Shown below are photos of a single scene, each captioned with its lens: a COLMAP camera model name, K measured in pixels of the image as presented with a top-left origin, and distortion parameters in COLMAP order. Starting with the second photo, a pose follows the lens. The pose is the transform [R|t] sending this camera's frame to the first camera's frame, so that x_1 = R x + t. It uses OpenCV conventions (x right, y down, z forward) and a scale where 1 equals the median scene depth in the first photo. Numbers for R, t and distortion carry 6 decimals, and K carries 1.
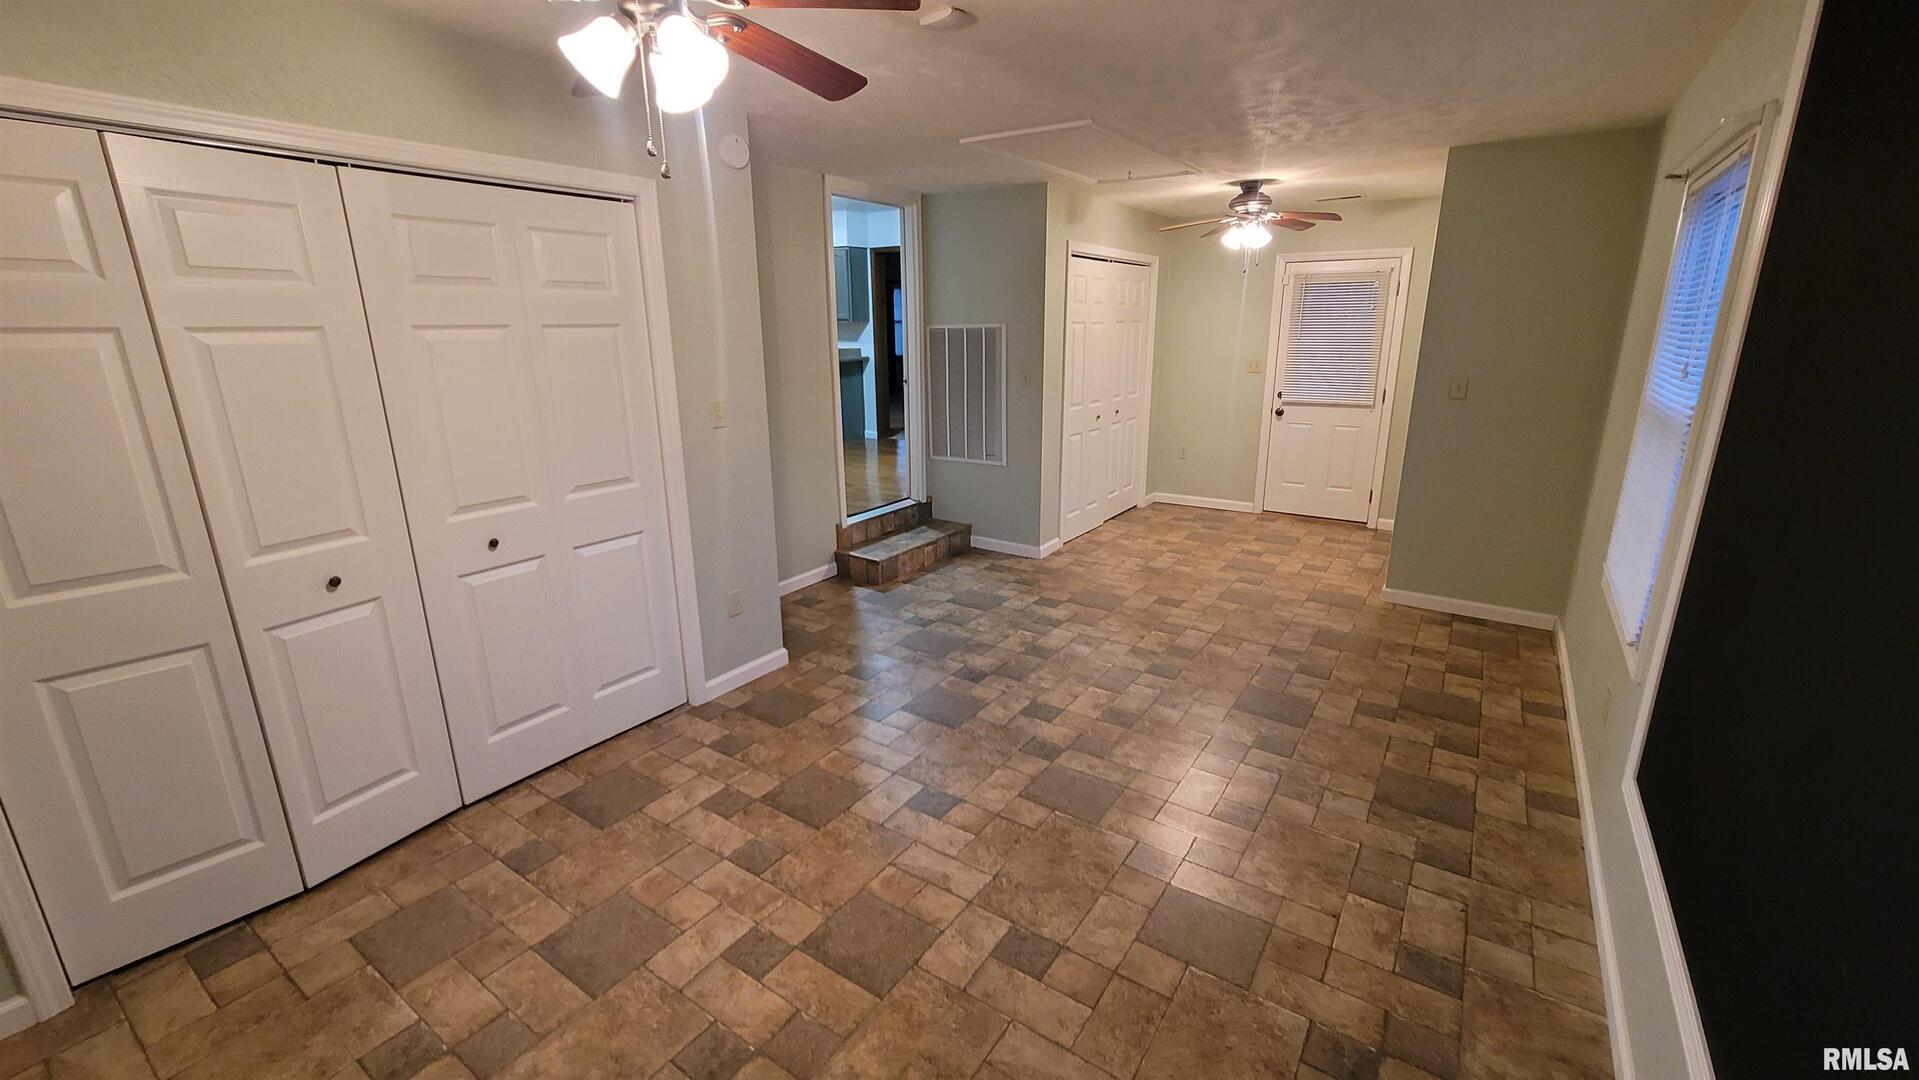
lens RADIAL K [[780.0, 0, 958.1], [0, 780.0, 533.3], [0, 0, 1]] dist [0.000241, -0.000357]
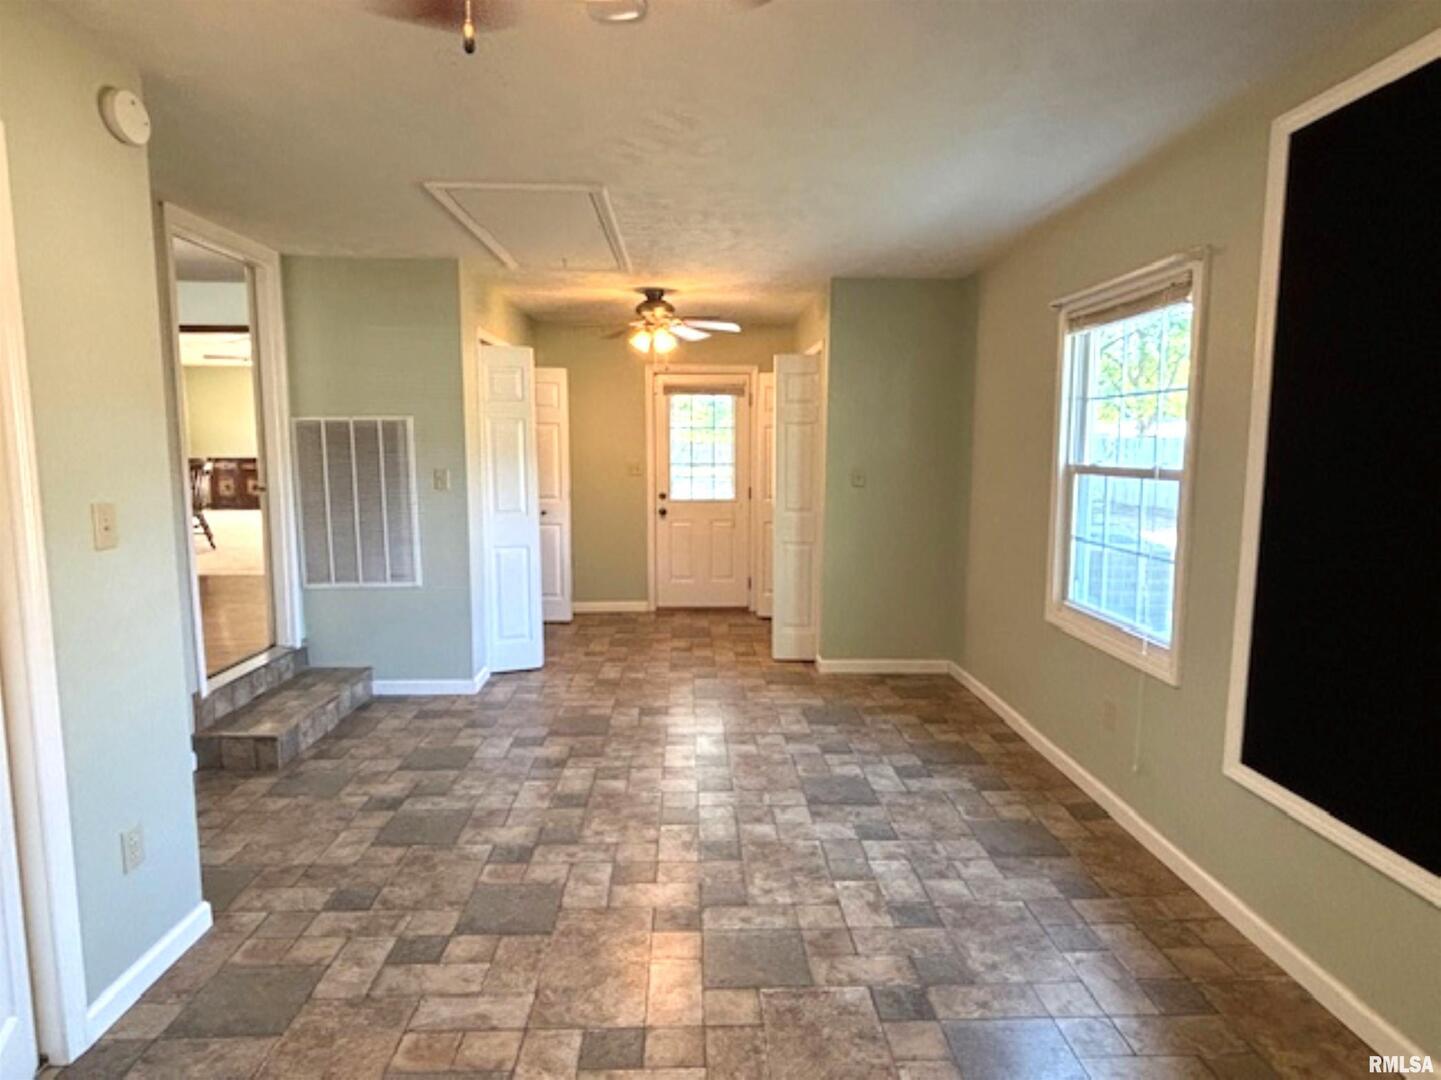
lens RADIAL K [[784.9, 0, 721.7], [0, 784.9, 535.5], [0, 0, 1]] dist [0.006838, -0.009872]
pose [[0.799072, -0.058968, 0.598337, -0.195341], [0.146936, 0.984155, -0.099240, -0.012767], [-0.583004, 0.167218, 0.795075, 0.171576]]
